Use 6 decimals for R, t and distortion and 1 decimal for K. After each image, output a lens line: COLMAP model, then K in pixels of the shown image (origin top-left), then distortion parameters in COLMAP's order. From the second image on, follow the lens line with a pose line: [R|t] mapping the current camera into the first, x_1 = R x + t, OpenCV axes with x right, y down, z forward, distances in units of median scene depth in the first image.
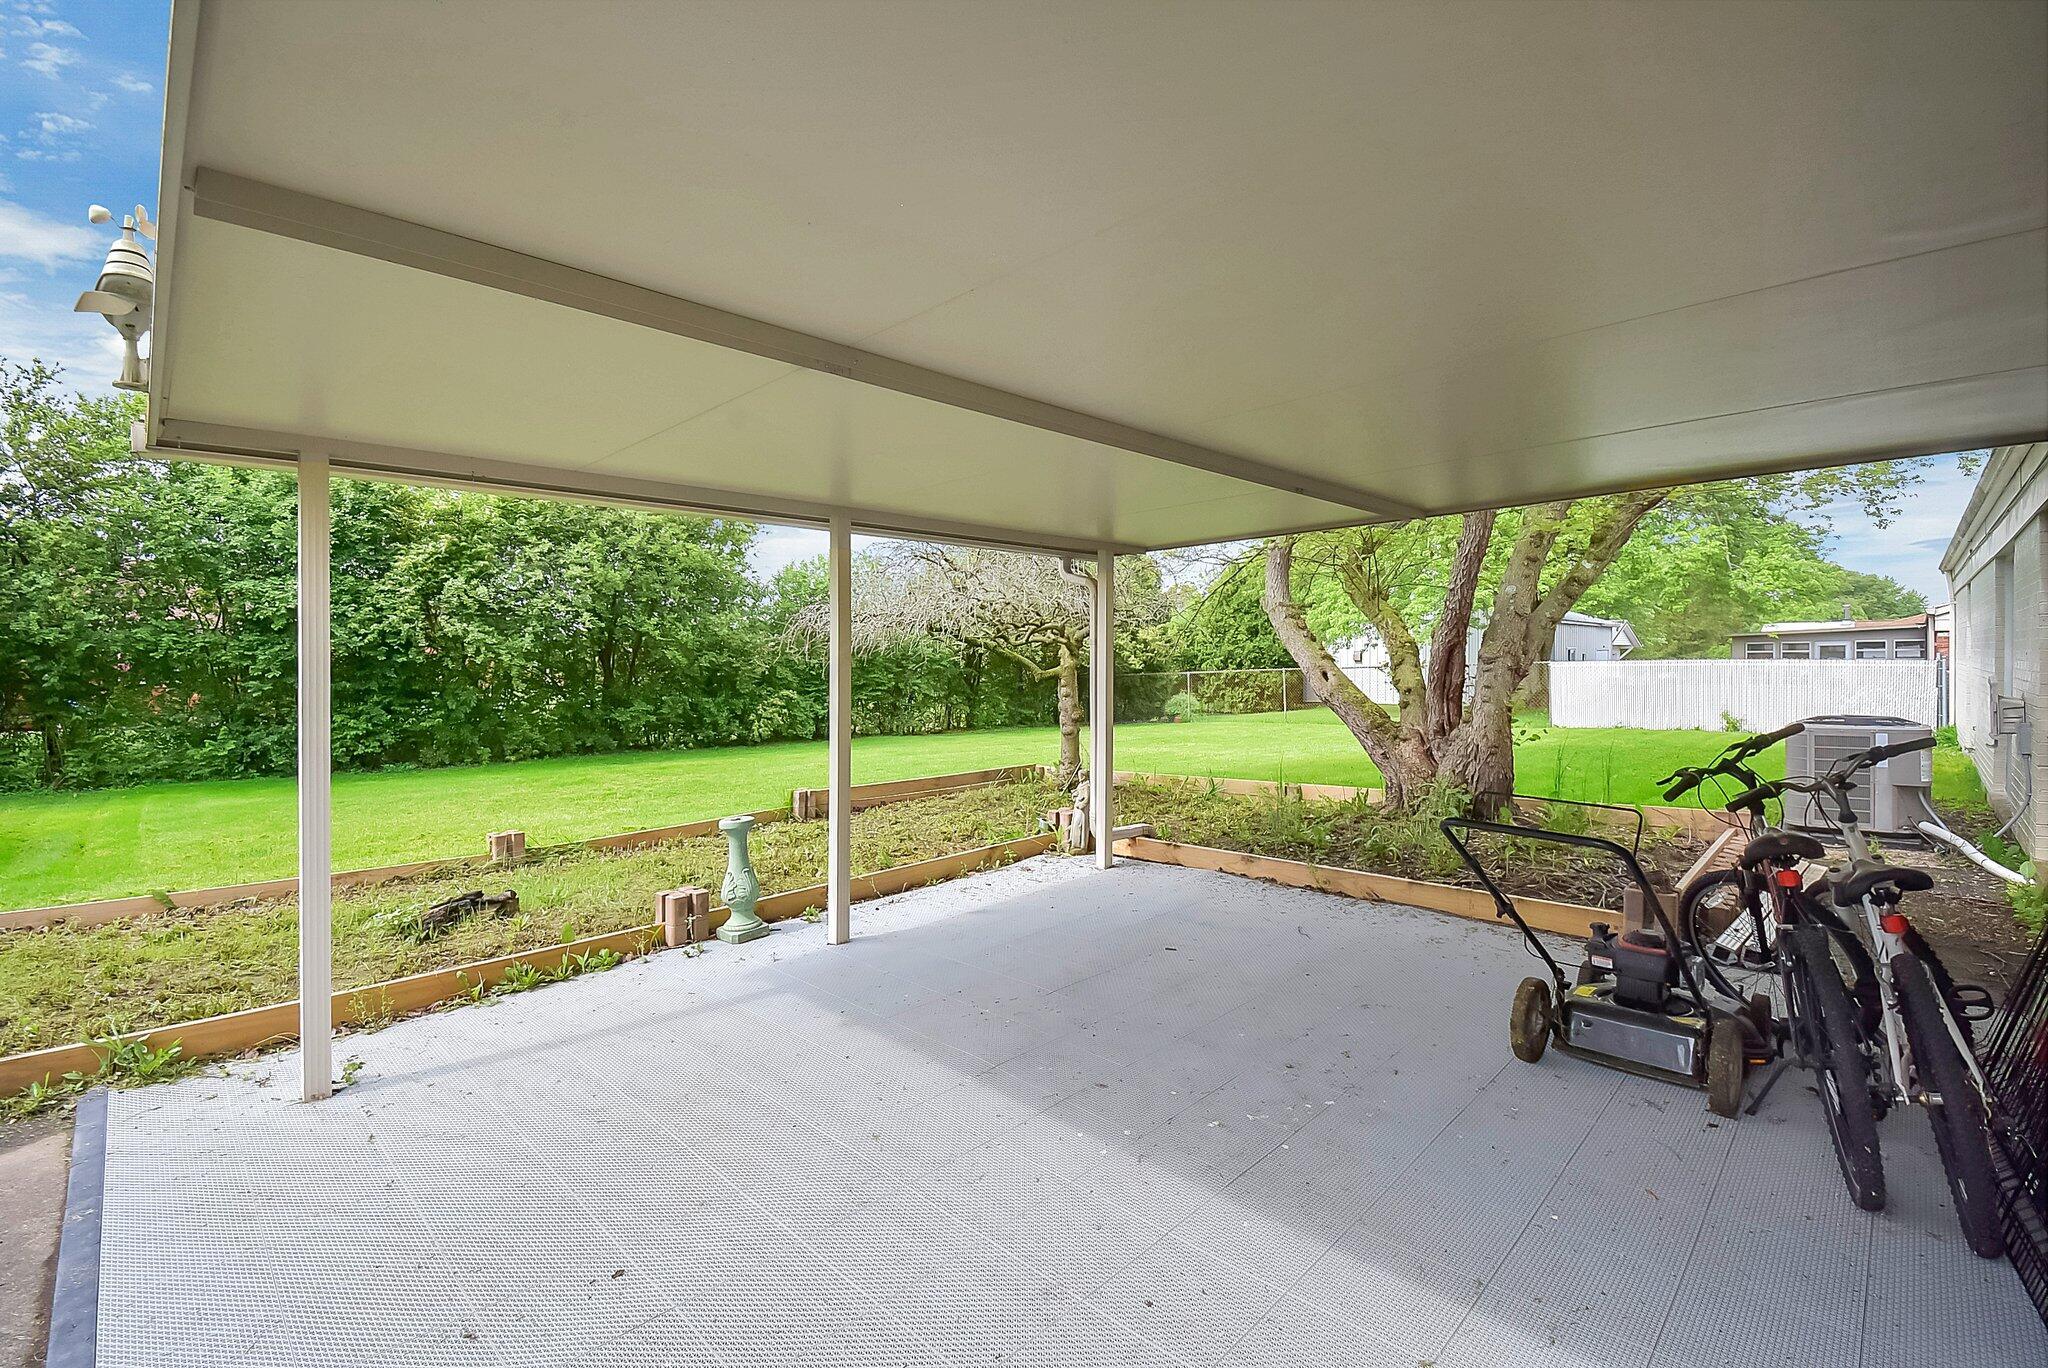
lens RADIAL K [[912.4, 0, 1016.6], [0, 912.4, 687.9], [0, 0, 1]] dist [-0.002520, -0.001407]
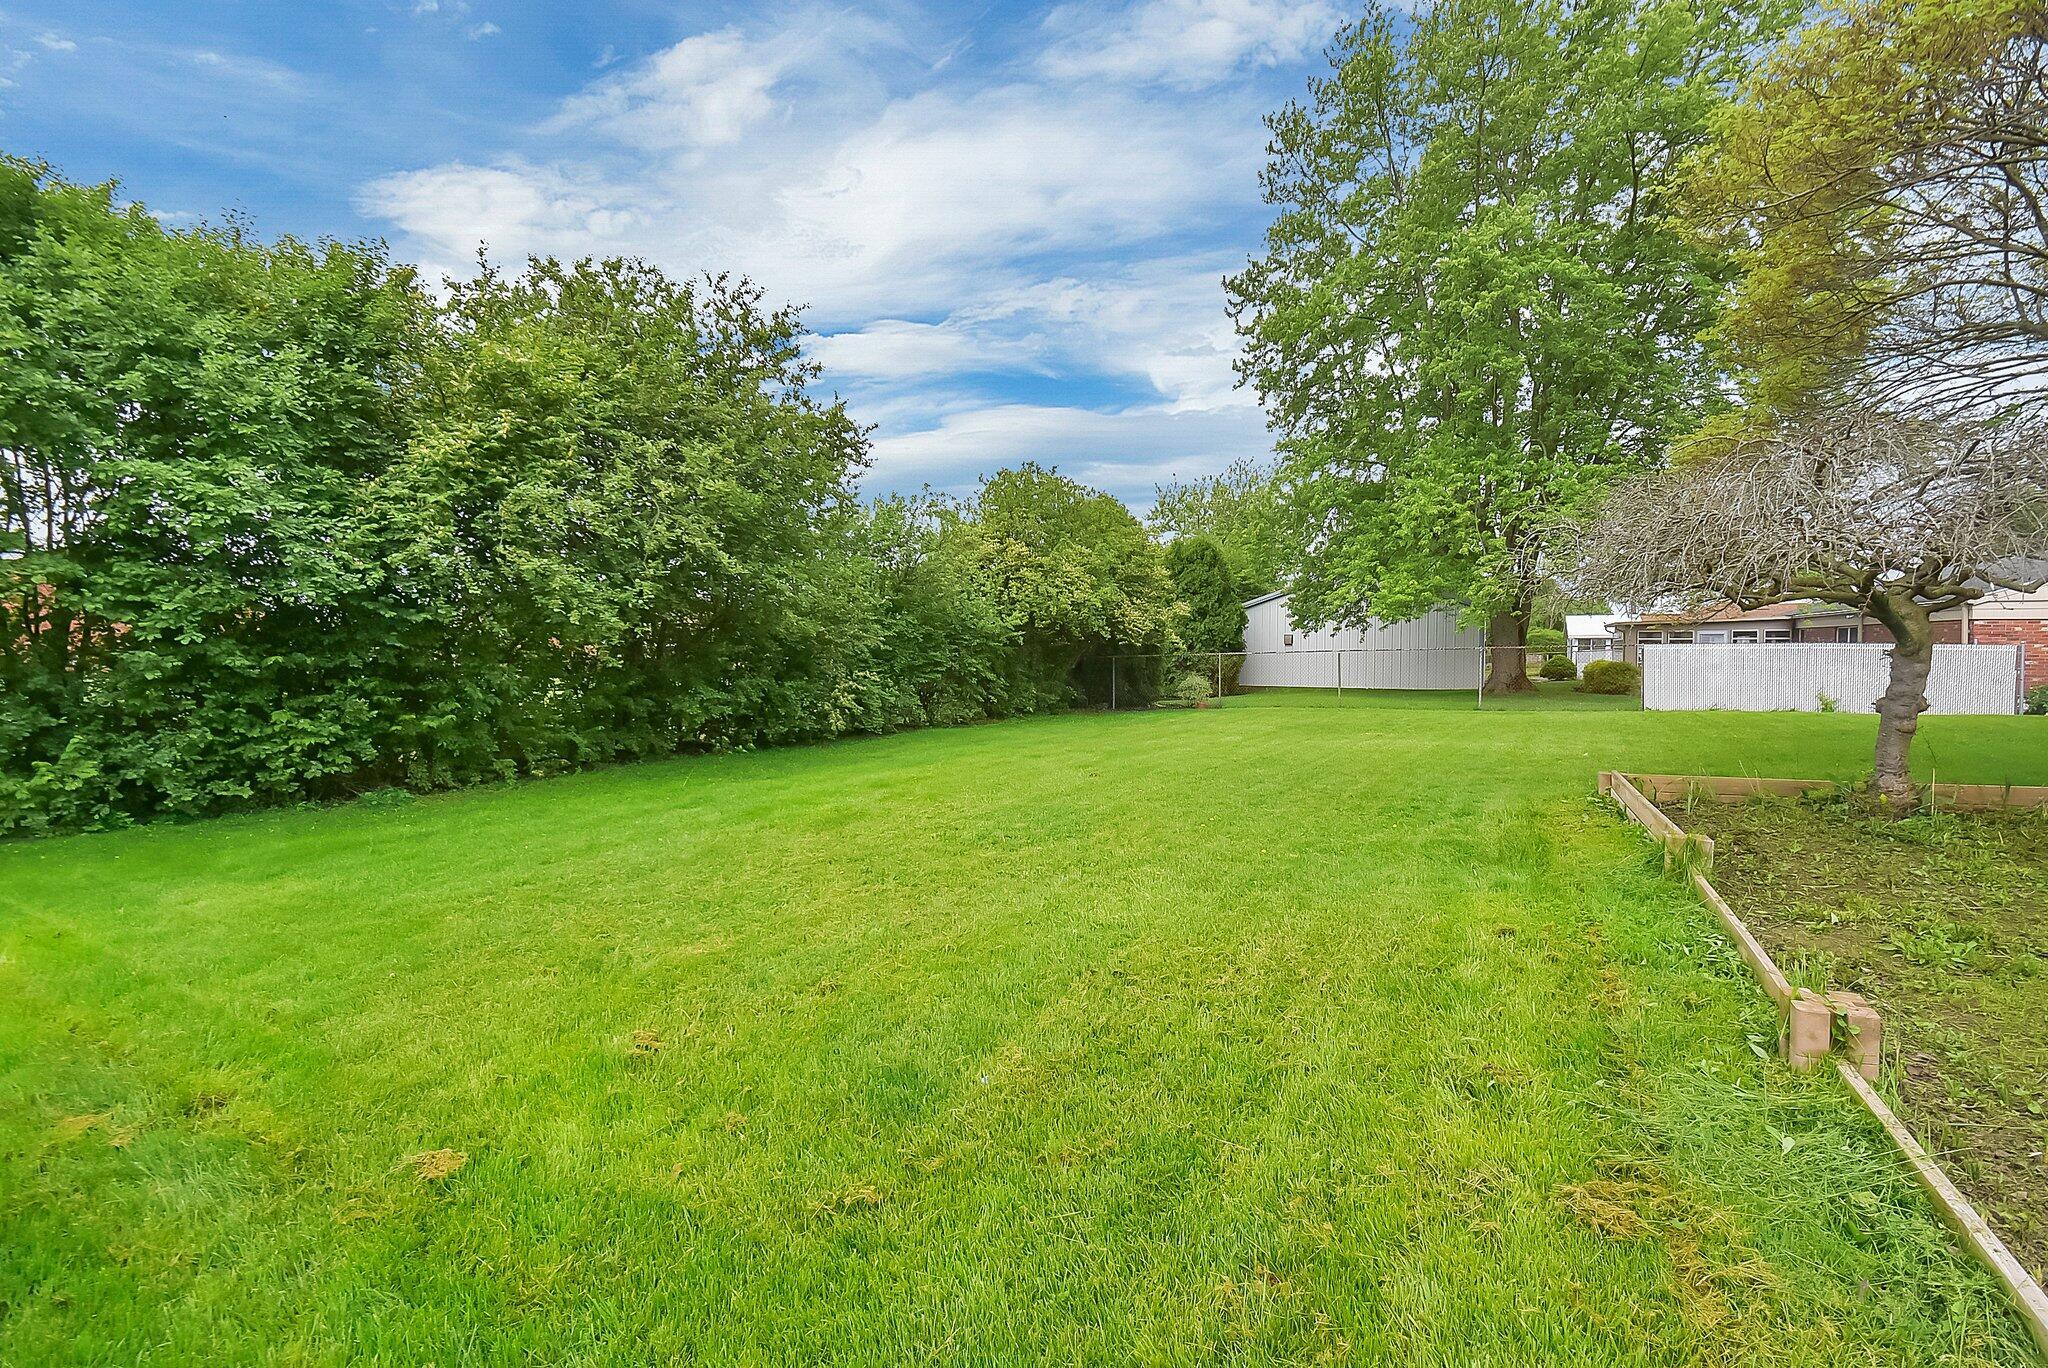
lens RADIAL K [[912.4, 0, 1029.1], [0, 912.4, 684.5], [0, 0, 1]] dist [-0.002520, -0.001407]
pose [[0.961351, -0.002085, 0.275318, -0.451345], [-0.001537, 0.999915, 0.012938, 0.004819], [-0.275322, -0.012861, 0.961266, 0.316788]]
